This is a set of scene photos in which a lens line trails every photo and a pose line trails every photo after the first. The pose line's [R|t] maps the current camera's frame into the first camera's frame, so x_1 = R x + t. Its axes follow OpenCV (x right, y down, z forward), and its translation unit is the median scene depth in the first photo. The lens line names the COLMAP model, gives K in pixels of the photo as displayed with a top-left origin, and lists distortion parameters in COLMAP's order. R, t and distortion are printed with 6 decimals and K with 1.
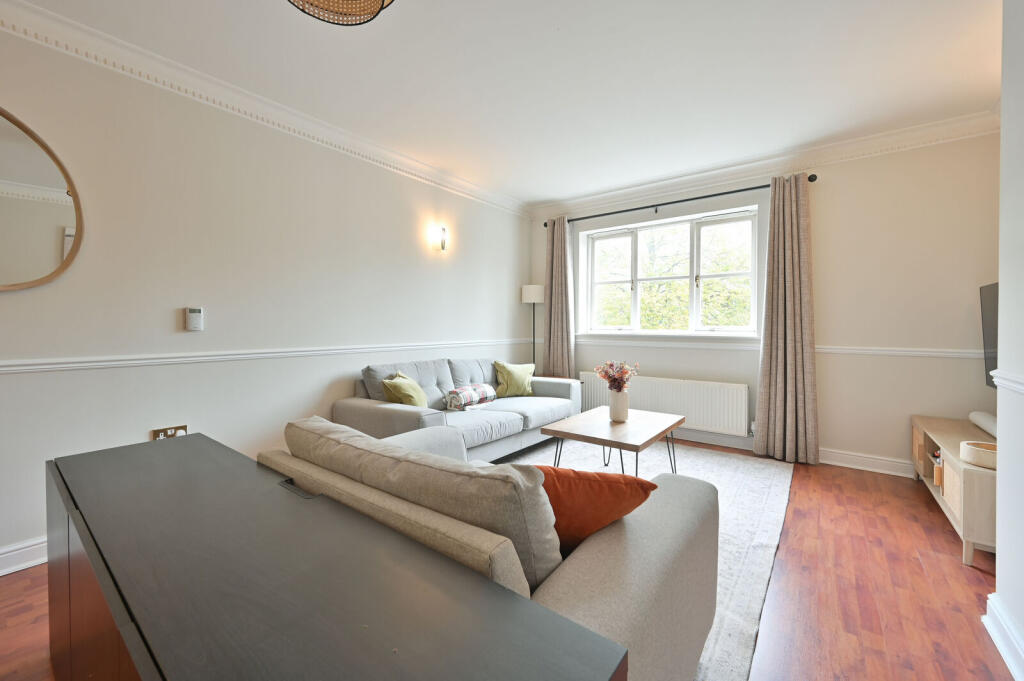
lens RADIAL K [[407.1, 0, 512.8], [0, 407.1, 333.3], [0, 0, 1]] dist [0.000873, 0.000580]
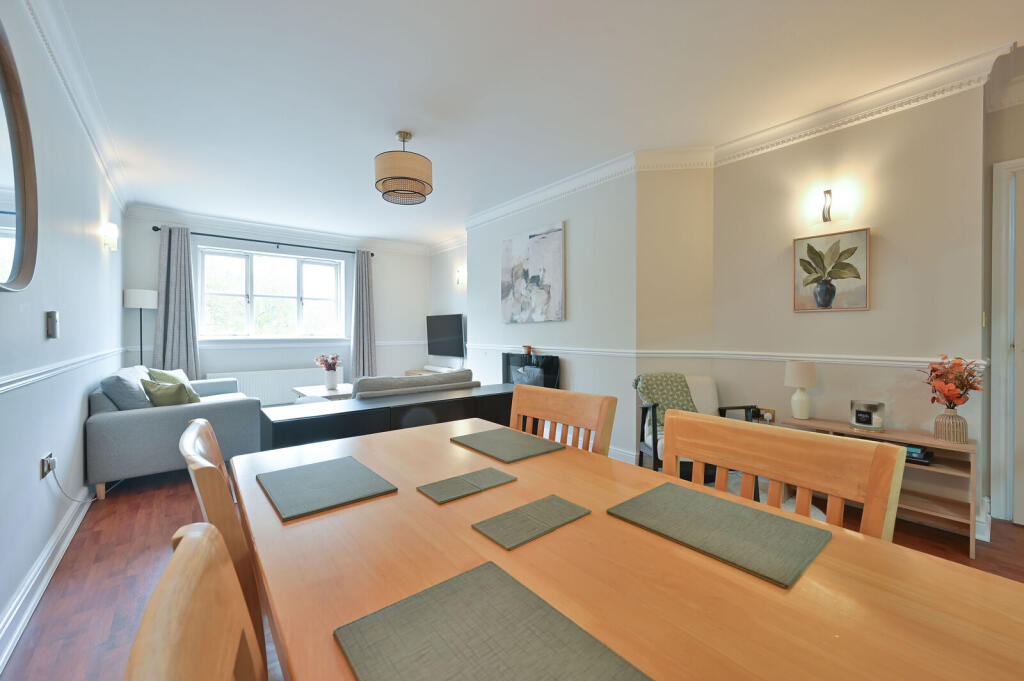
lens RADIAL K [[407.1, 0, 512.8], [0, 407.1, 333.3], [0, 0, 1]] dist [0.000873, 0.000580]
pose [[0.227787, -0.004157, 0.973702, -0.726826], [0.023771, 0.999717, -0.001293, 0.005529], [-0.973421, 0.023440, 0.227821, -0.053548]]
